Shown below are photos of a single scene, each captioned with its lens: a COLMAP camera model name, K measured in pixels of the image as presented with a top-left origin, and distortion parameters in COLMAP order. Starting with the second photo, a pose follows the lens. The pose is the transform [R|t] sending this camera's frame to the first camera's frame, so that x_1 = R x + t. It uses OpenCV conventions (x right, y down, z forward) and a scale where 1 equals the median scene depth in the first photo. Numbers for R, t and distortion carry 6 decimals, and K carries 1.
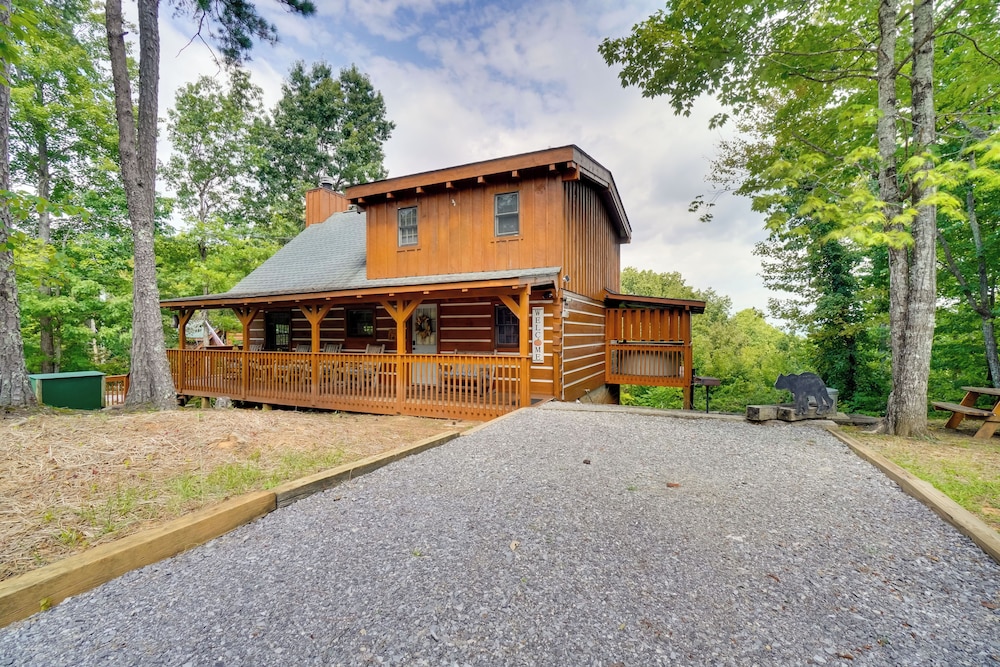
lens RADIAL K [[443.2, 0, 500.4], [0, 443.2, 334.4], [0, 0, 1]] dist [-0.000416, -0.000169]
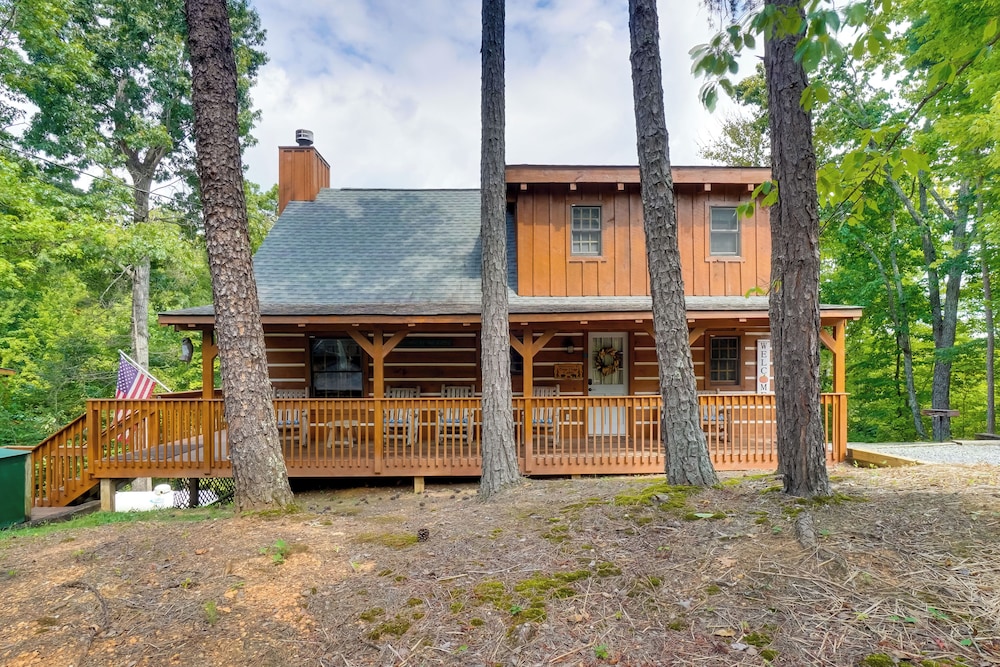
lens RADIAL K [[466.9, 0, 475.5], [0, 466.9, 370.6], [0, 0, 1]] dist [0.003506, 0.000344]
pose [[0.910576, -0.004082, 0.413322, -0.623262], [0.006084, 0.999975, -0.003527, 0.000501], [-0.413298, 0.005726, 0.910578, 0.294111]]
